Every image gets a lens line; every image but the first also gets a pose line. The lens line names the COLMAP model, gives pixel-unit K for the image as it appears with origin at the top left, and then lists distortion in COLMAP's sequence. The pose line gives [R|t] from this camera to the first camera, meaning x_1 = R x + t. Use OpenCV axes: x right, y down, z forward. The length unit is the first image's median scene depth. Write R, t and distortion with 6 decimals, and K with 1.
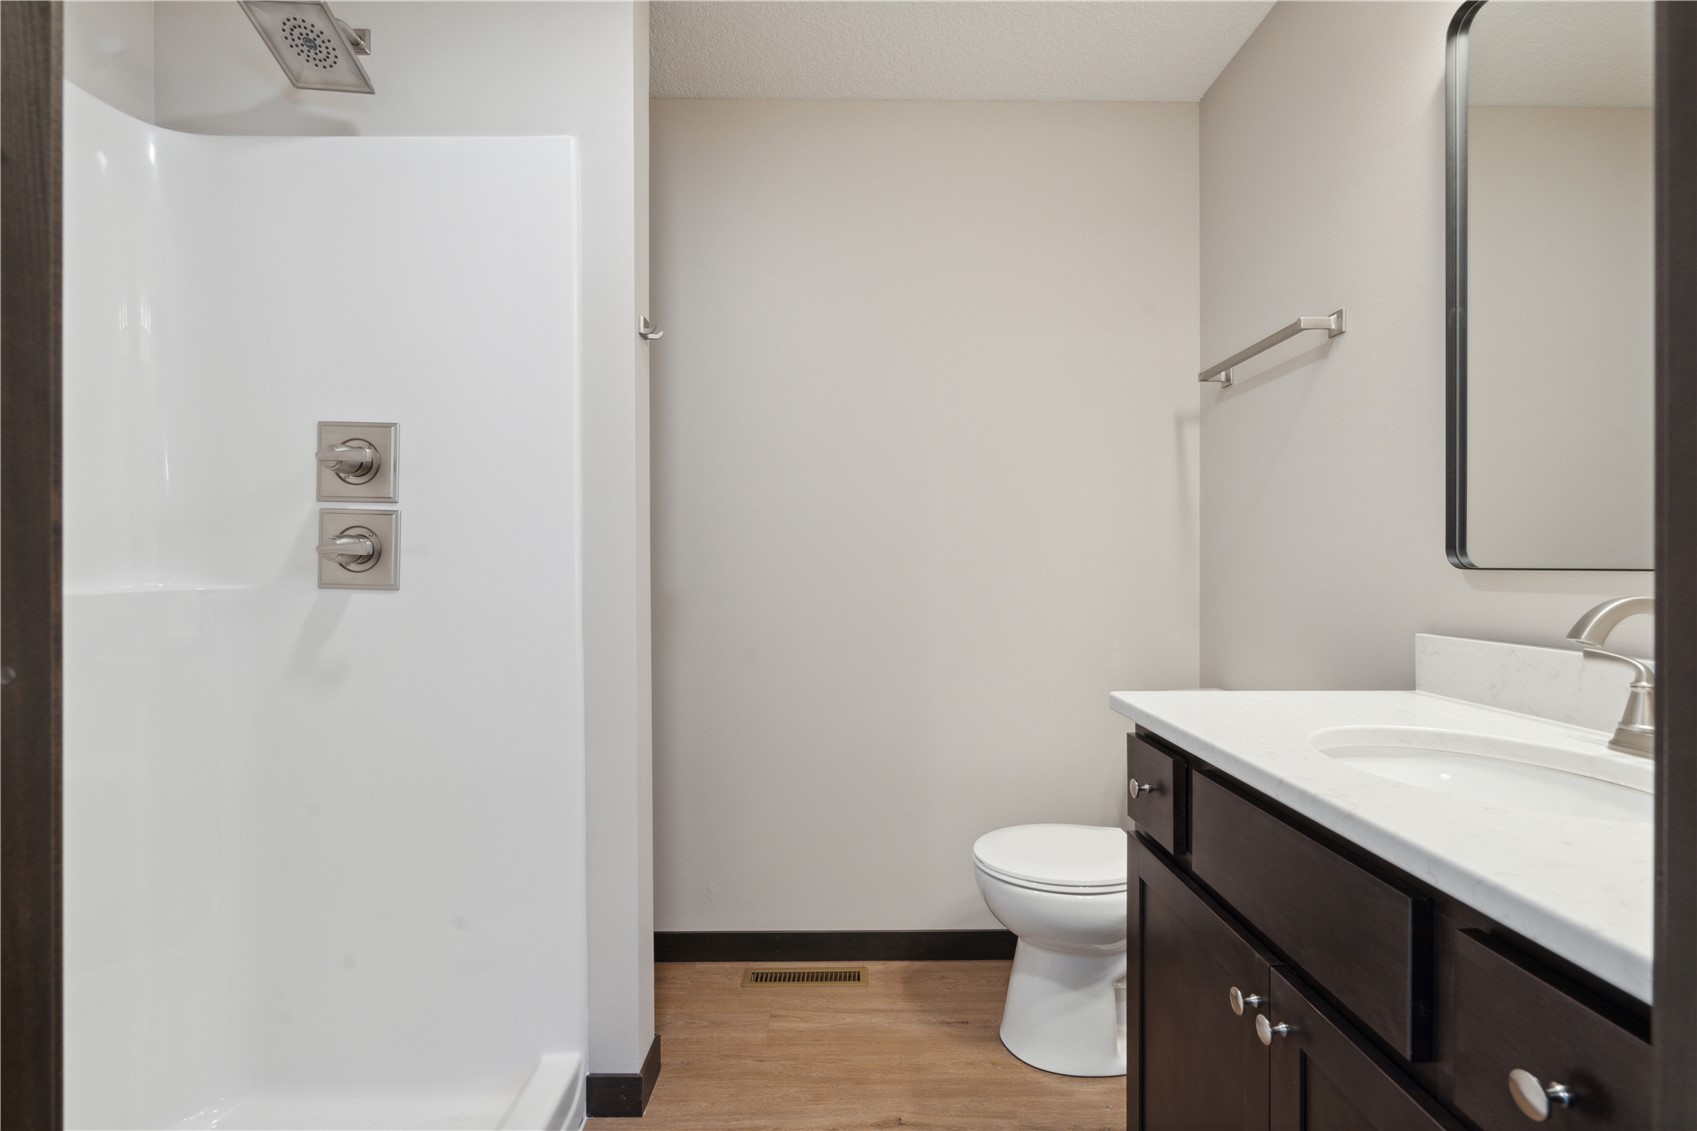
lens RADIAL K [[774.0, 0, 842.5], [0, 774.0, 578.5], [0, 0, 1]] dist [-0.004336, -0.000154]
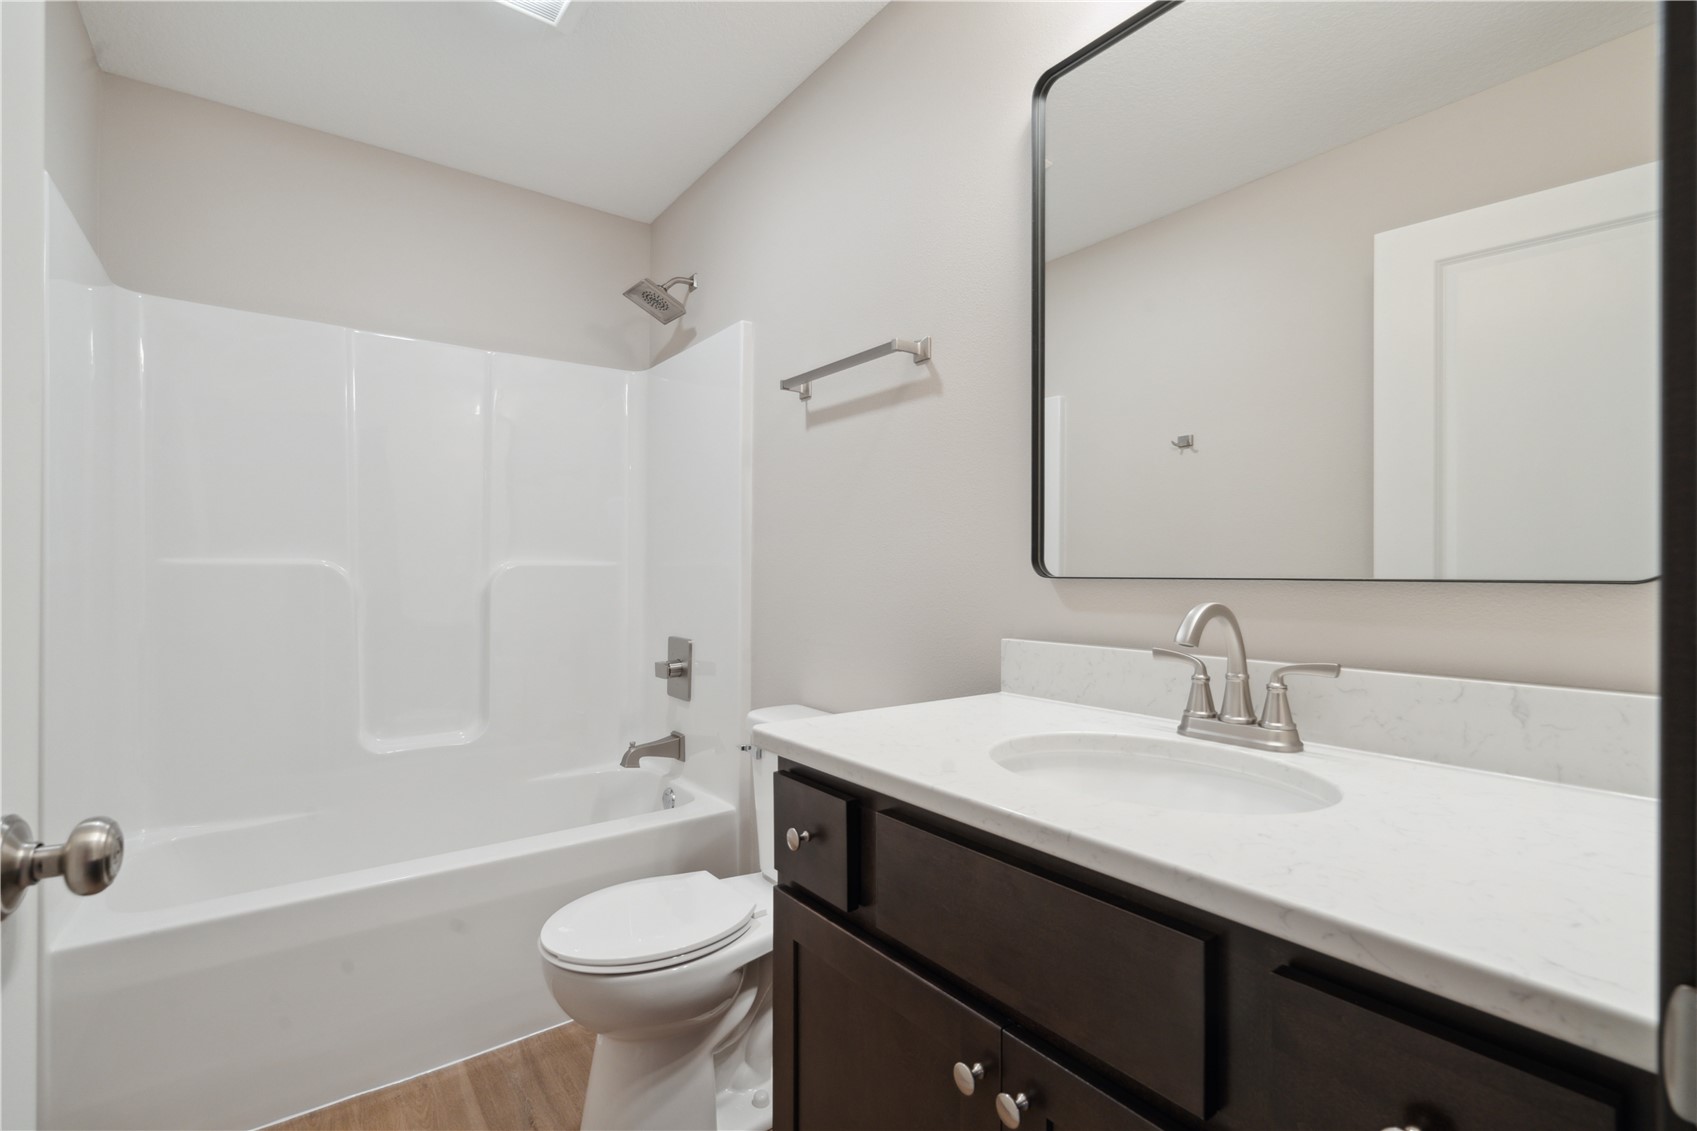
lens RADIAL K [[774.0, 0, 842.5], [0, 774.0, 578.5], [0, 0, 1]] dist [-0.004336, -0.000154]
pose [[0.812580, -0.010426, 0.582757, -0.096454], [0.017828, 0.999817, -0.006971, -0.015261], [-0.582577, 0.016054, 0.812617, 0.317300]]
